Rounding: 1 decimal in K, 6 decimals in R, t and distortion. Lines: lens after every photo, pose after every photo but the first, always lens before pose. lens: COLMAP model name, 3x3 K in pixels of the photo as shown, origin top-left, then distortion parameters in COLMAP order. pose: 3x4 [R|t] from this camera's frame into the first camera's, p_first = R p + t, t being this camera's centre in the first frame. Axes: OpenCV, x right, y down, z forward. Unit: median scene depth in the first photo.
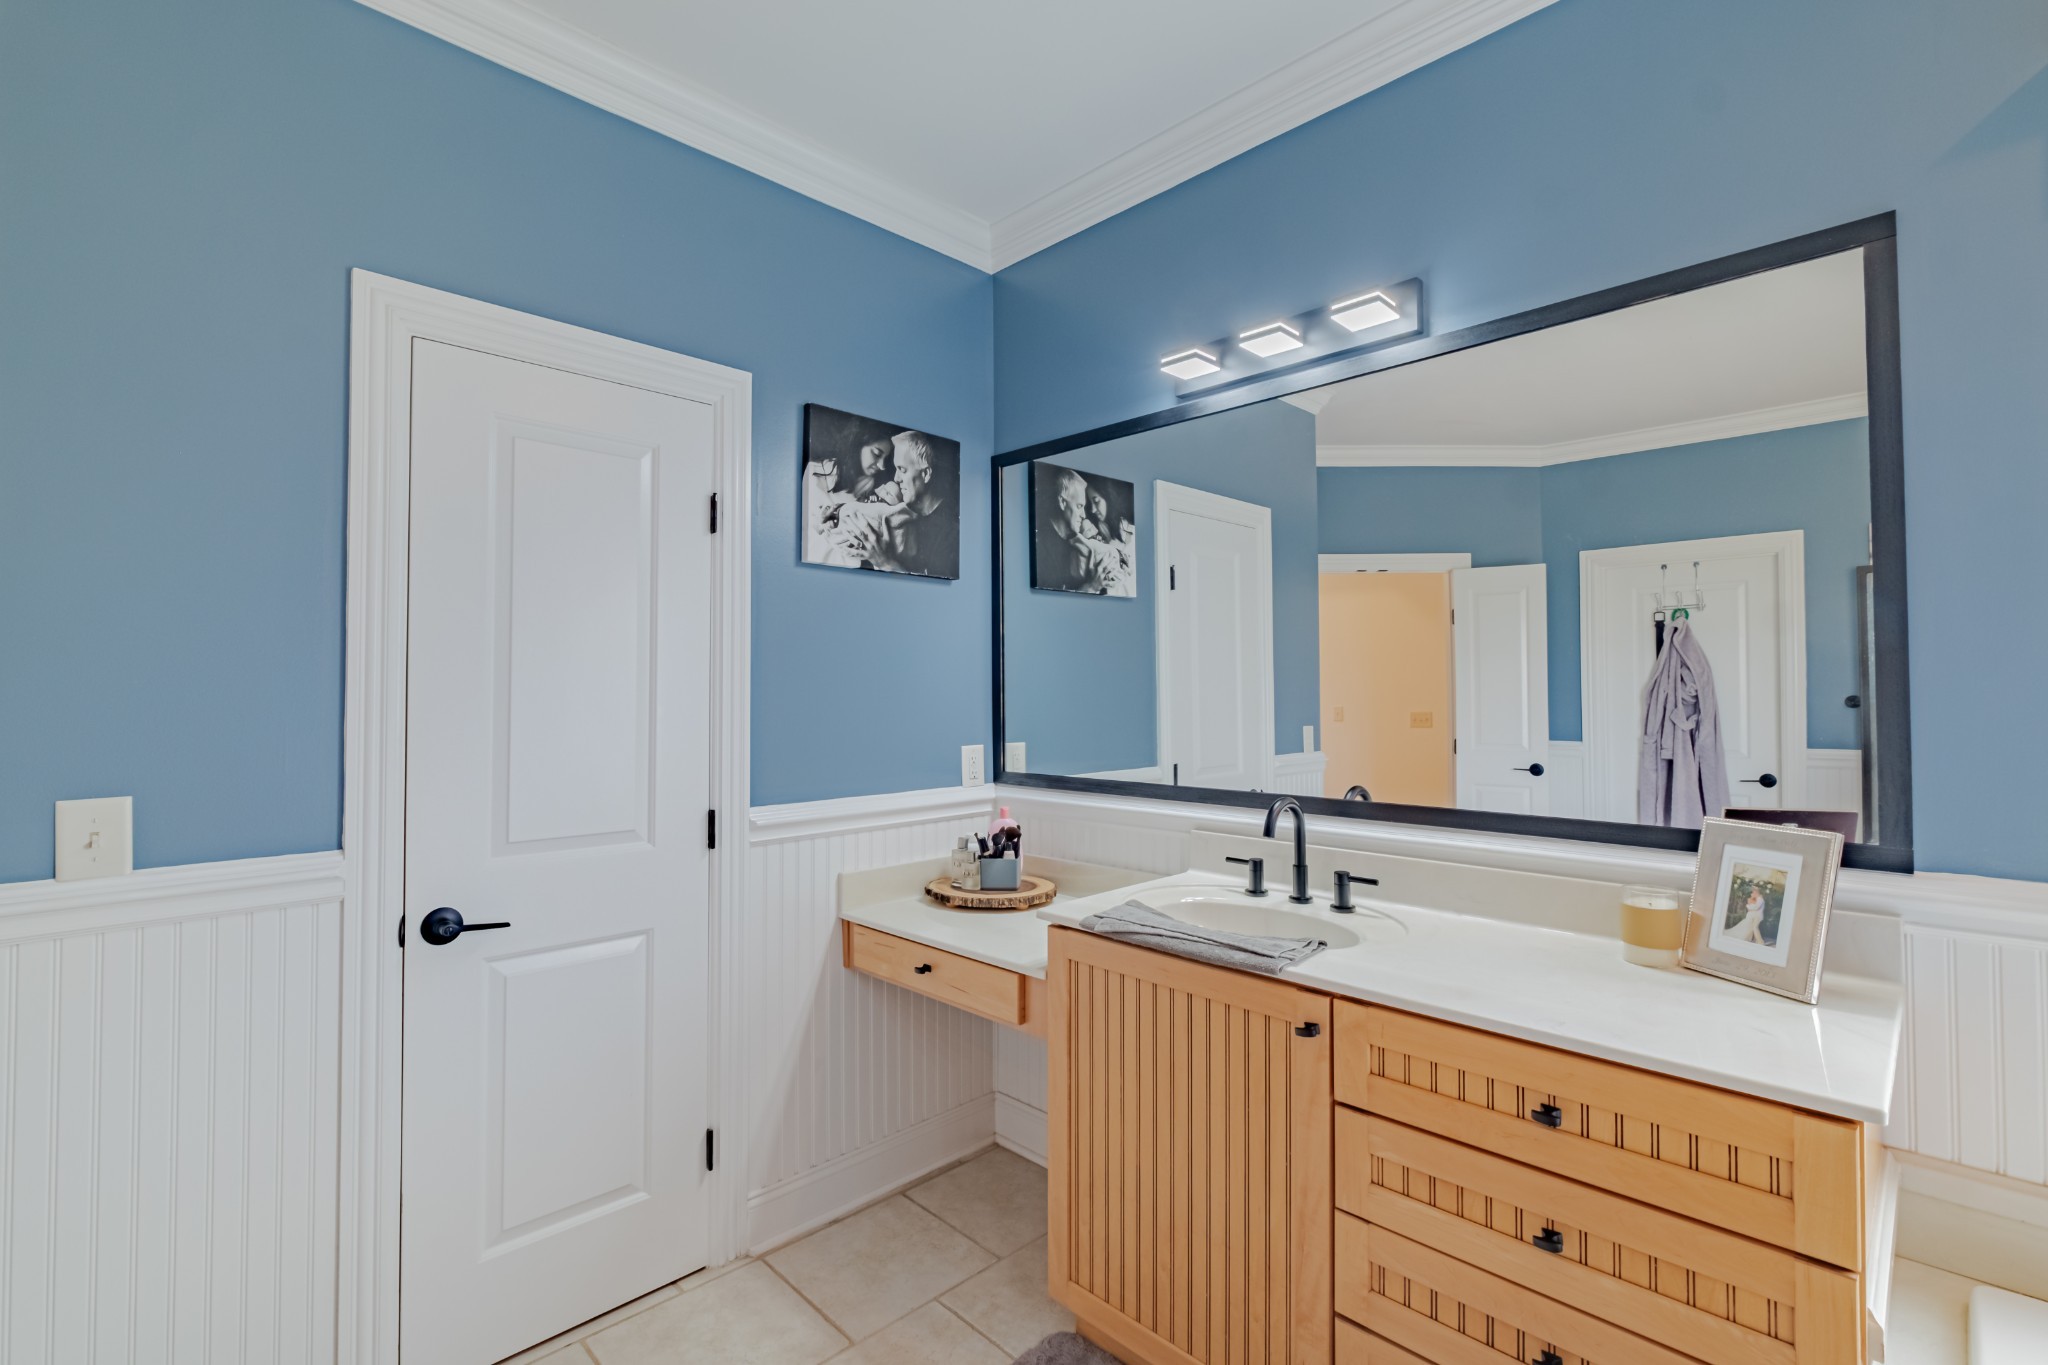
lens RADIAL K [[902.3, 0, 1022.8], [0, 902.3, 676.3], [0, 0, 1]] dist [-0.000696, -0.000082]
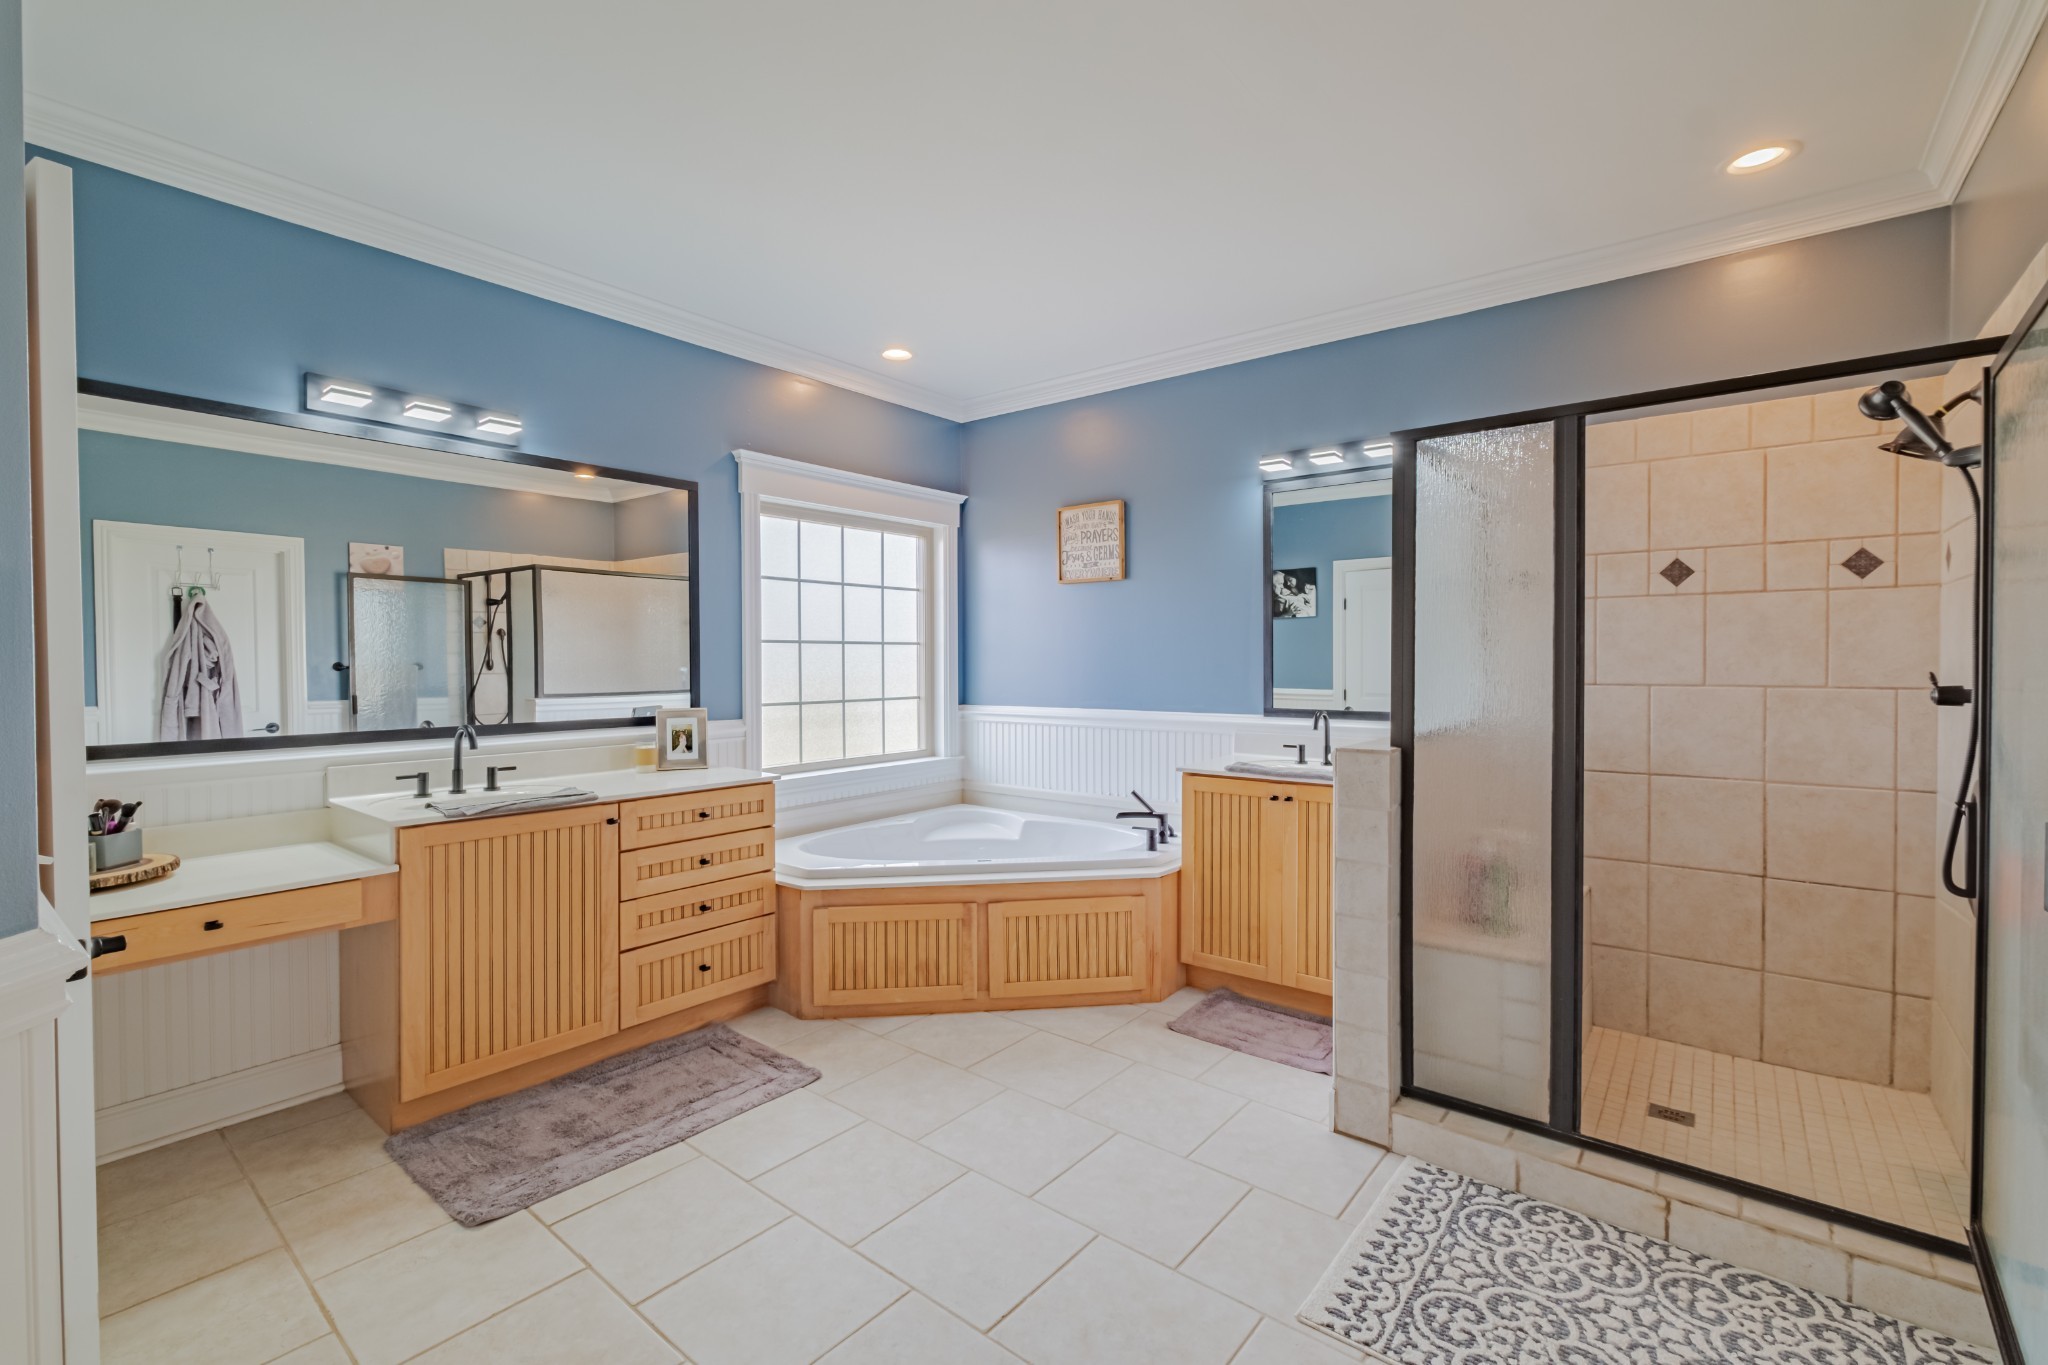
lens RADIAL K [[902.3, 0, 1022.8], [0, 902.3, 676.3], [0, 0, 1]] dist [-0.000696, -0.000082]
pose [[-0.116426, -0.015696, 0.993075, -1.377678], [-0.016677, 0.999765, 0.013846, 0.013649], [-0.993059, -0.014949, -0.116660, 0.238291]]
